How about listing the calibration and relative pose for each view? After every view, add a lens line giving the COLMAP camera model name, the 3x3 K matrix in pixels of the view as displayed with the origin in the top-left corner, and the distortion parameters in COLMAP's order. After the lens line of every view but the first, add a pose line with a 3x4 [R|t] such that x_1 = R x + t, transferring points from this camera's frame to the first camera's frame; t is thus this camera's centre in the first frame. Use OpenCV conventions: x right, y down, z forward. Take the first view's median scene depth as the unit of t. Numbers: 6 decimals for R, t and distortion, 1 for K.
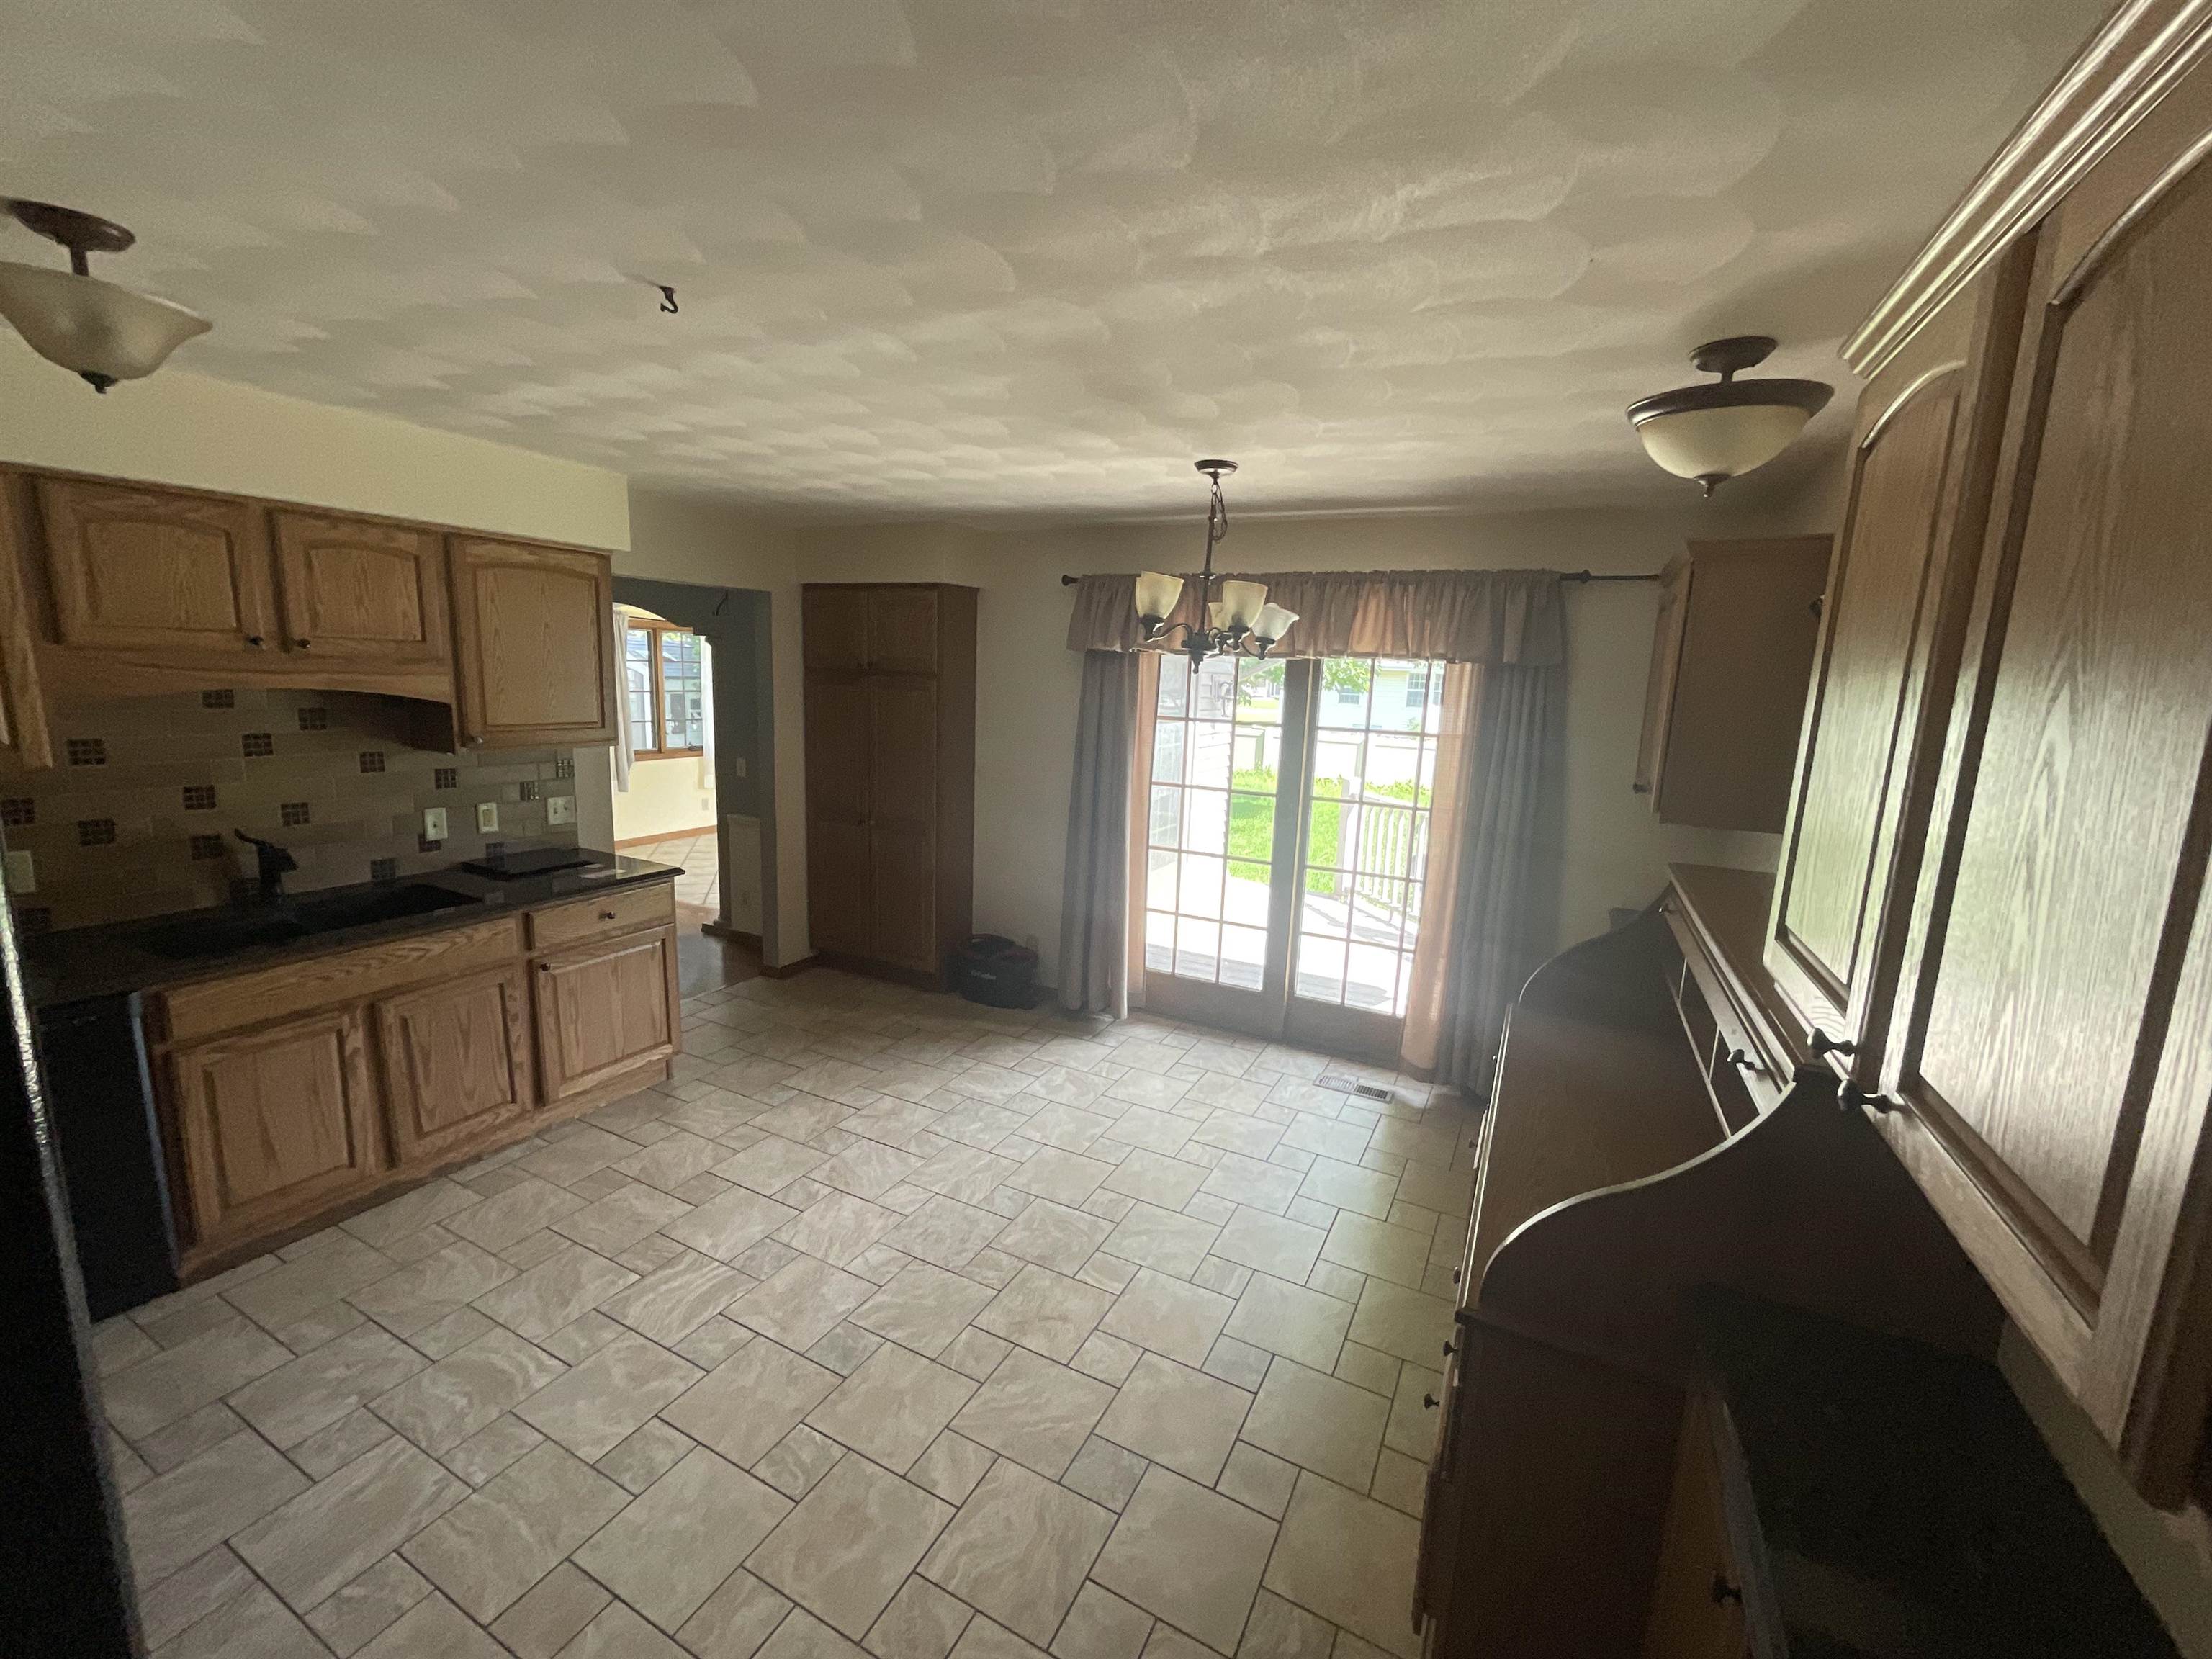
lens RADIAL K [[895.4, 0, 1106.6], [0, 895.4, 826.2], [0, 0, 1]] dist [0.001249, 0.000196]
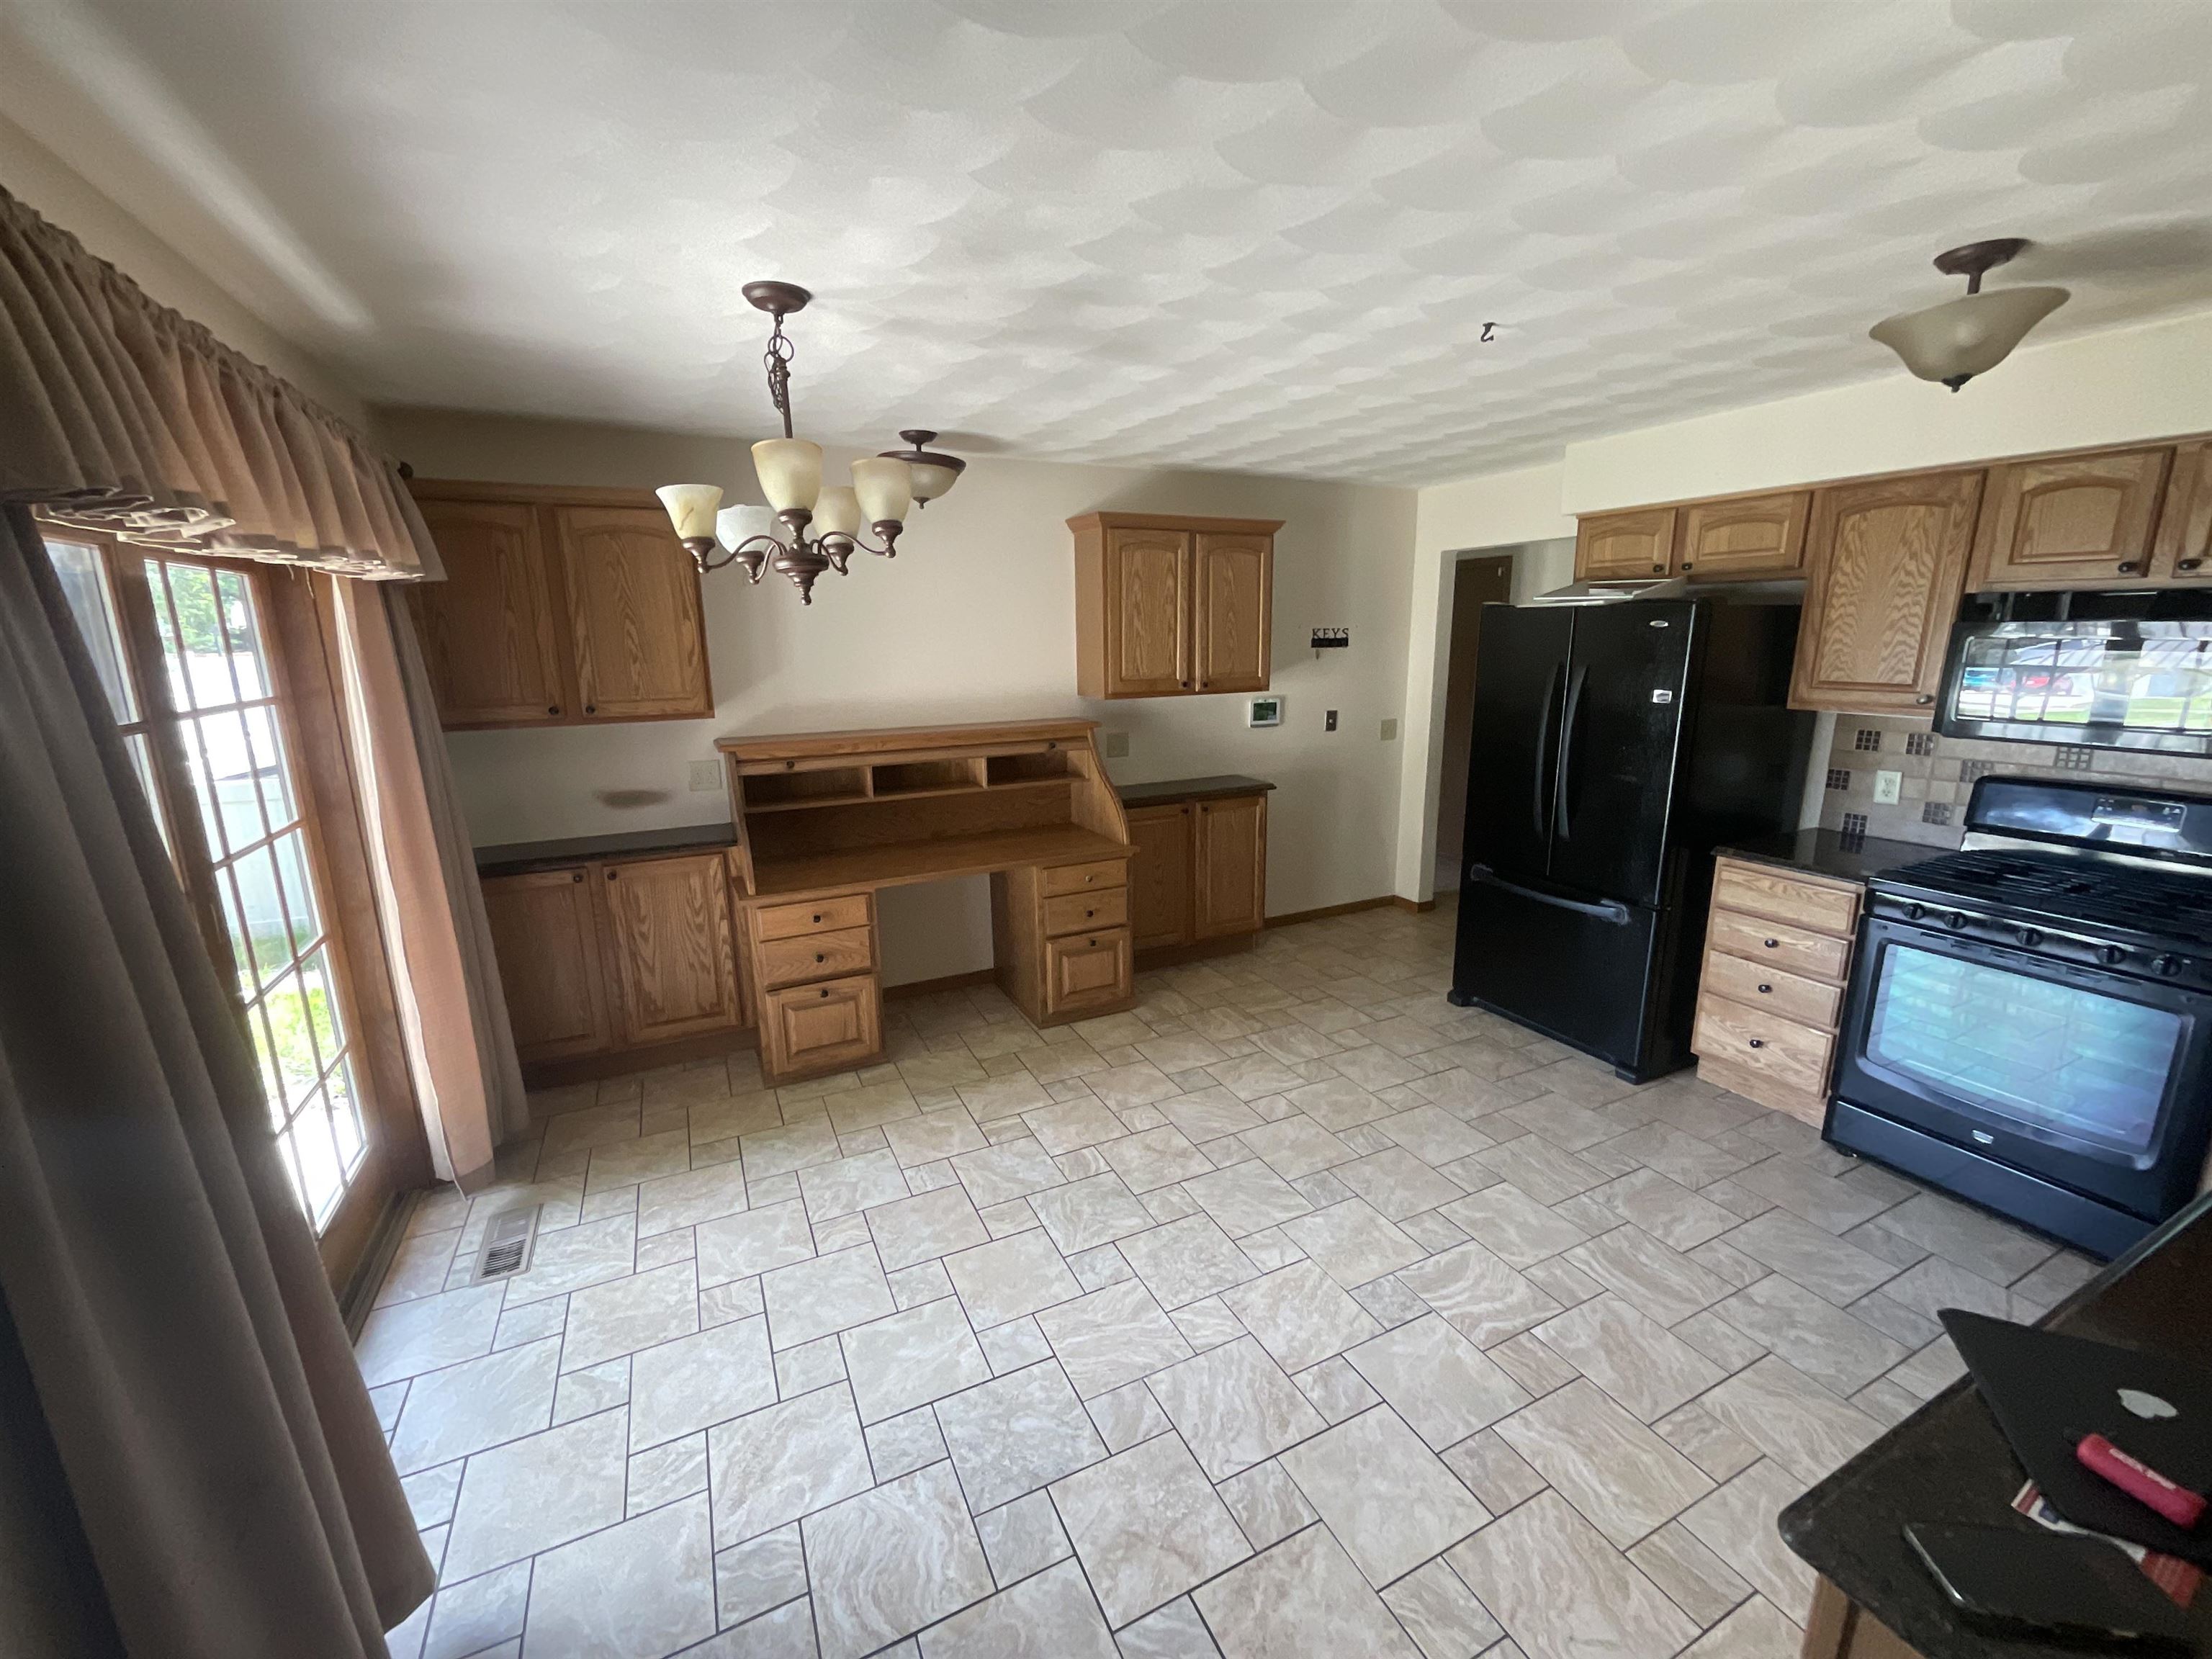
lens RADIAL K [[895.4, 0, 1107.1], [0, 895.4, 828.6], [0, 0, 1]] dist [0.001249, 0.000196]
pose [[-0.796634, -0.164490, 0.581651, -0.591921], [0.081854, 0.924042, 0.373425, -0.285910], [-0.598895, 0.345094, -0.722659, 1.629865]]
